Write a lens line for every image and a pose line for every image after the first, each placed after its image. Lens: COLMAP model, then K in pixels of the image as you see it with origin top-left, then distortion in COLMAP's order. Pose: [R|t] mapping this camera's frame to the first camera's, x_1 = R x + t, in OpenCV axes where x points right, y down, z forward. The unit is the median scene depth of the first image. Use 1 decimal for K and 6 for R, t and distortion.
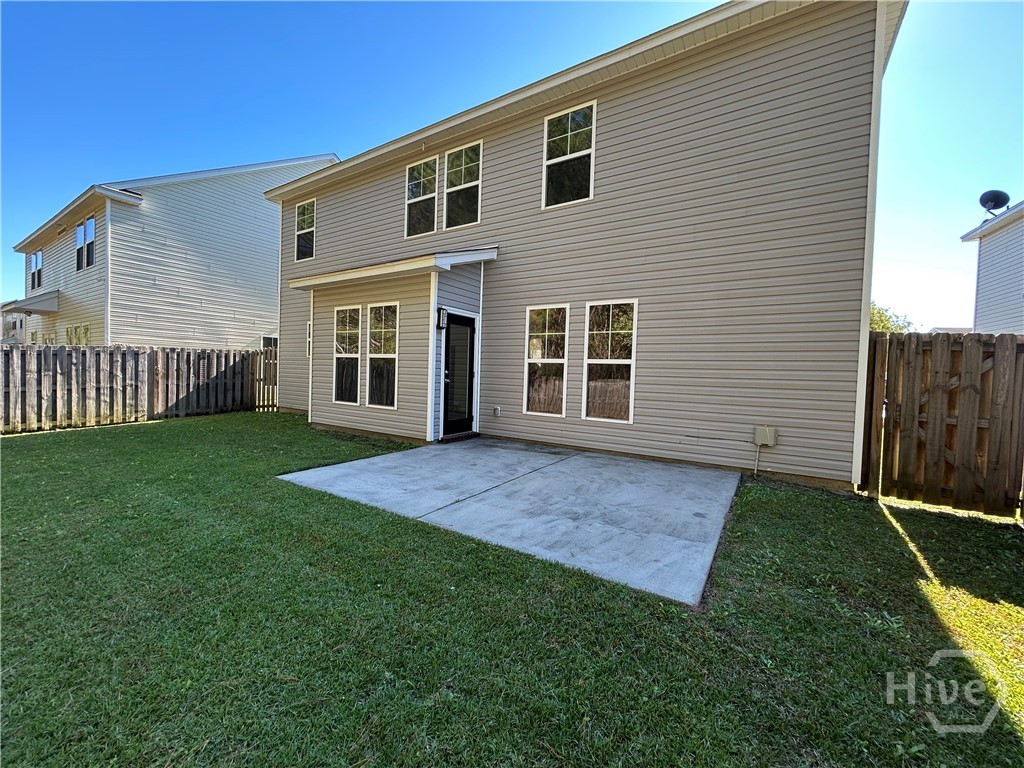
lens RADIAL K [[384.7, 0, 512.0], [0, 384.7, 384.0], [0, 0, 1]] dist [-0.021120, 0.000007]
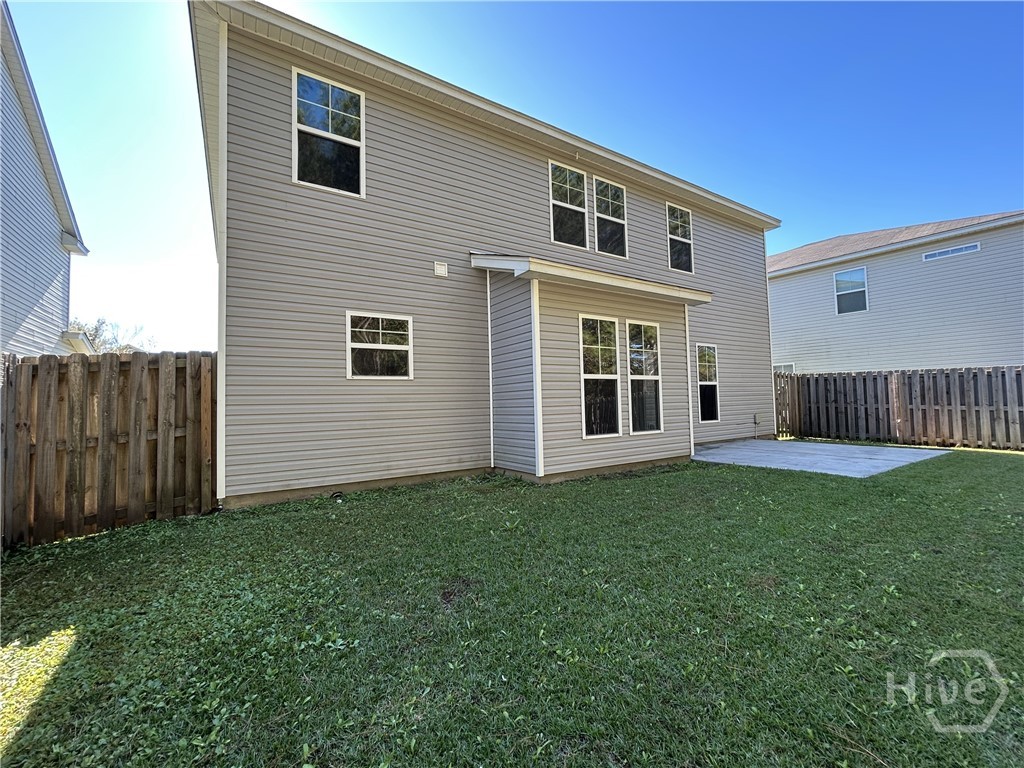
lens RADIAL K [[409.8, 0, 511.2], [0, 409.8, 368.7], [0, 0, 1]] dist [-0.001372, -0.000082]
pose [[0.469231, 0.022138, 0.882798, -1.223582], [0.047488, 0.997607, -0.050258, -0.053786], [-0.881797, 0.065505, 0.467057, 0.720075]]
